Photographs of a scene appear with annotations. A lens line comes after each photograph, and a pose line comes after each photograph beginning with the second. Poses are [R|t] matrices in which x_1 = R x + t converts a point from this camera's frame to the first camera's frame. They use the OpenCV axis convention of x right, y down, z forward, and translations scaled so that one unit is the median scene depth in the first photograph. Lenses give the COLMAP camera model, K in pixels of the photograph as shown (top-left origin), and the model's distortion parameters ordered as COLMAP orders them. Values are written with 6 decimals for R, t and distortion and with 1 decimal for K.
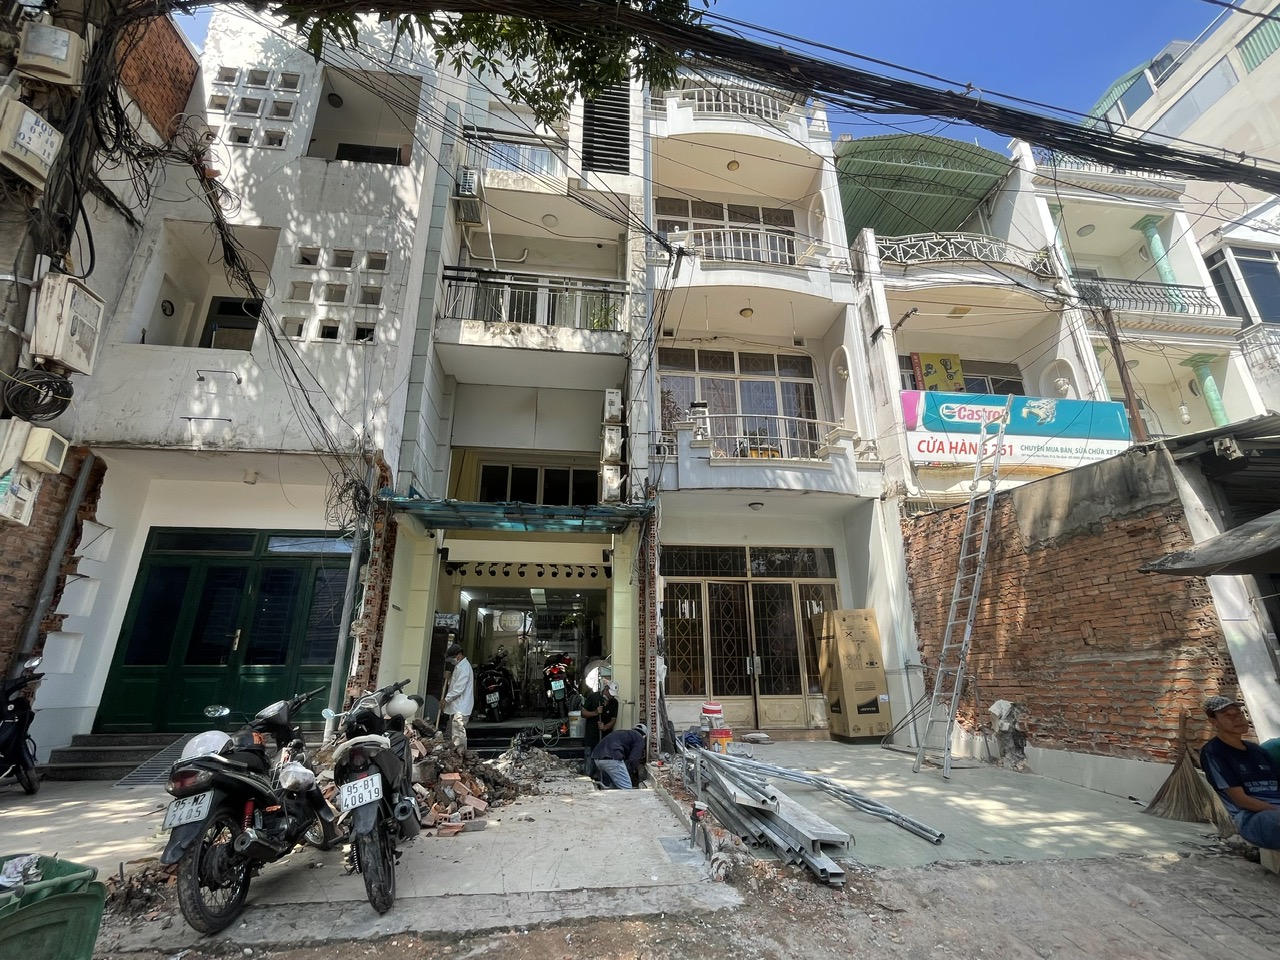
lens RADIAL K [[586.4, 0, 642.8], [0, 586.4, 478.1], [0, 0, 1]] dist [-0.001375, -0.001053]
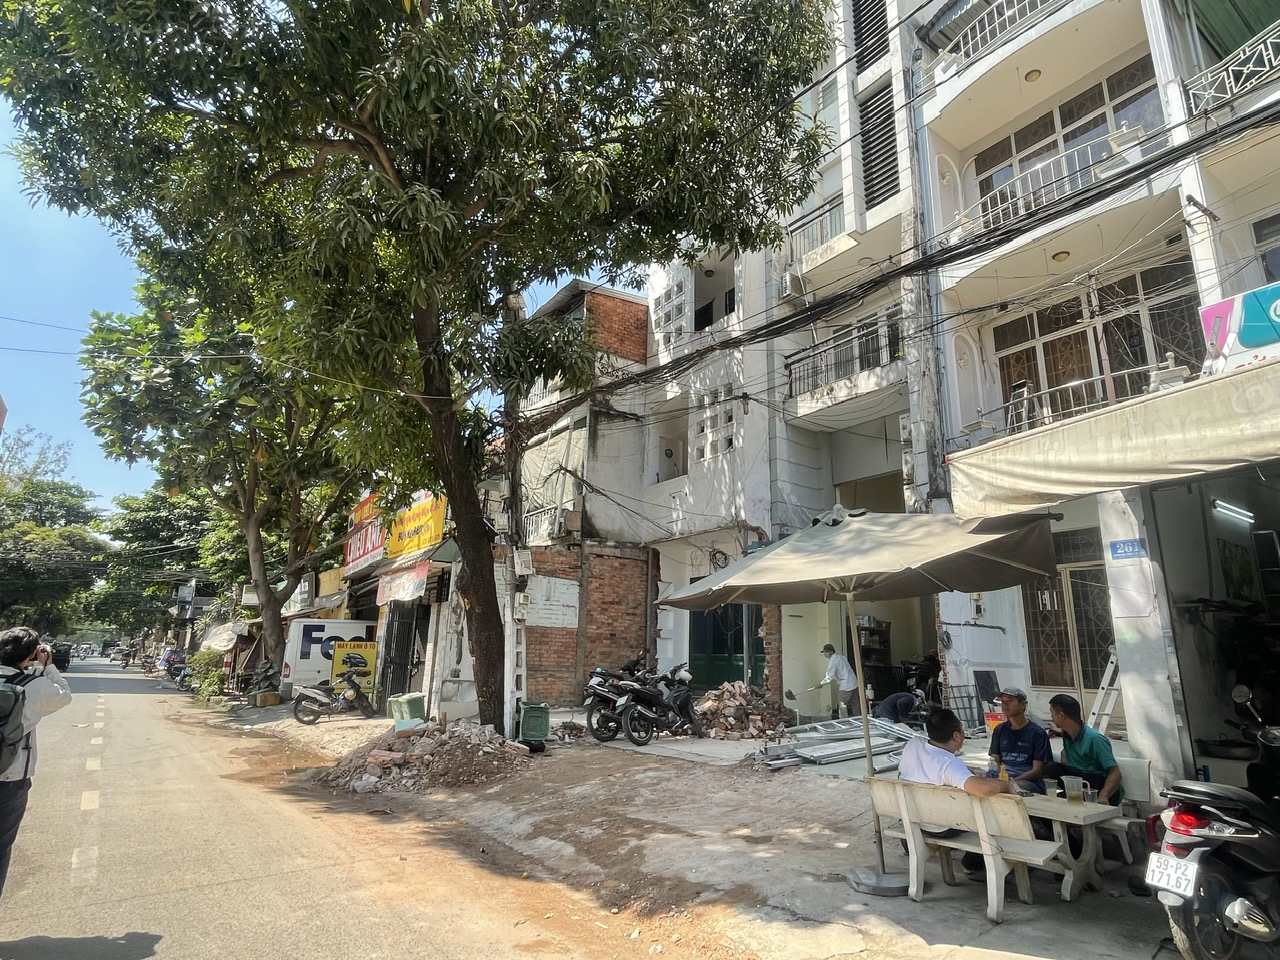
lens RADIAL K [[707.1, 0, 636.3], [0, 707.1, 477.0], [0, 0, 1]] dist [-0.004963, -0.000582]
pose [[0.456355, -0.209406, -0.864806, 0.871033], [0.265327, 0.959723, -0.092377, -0.048344], [0.849318, -0.187300, 0.493536, -0.124659]]
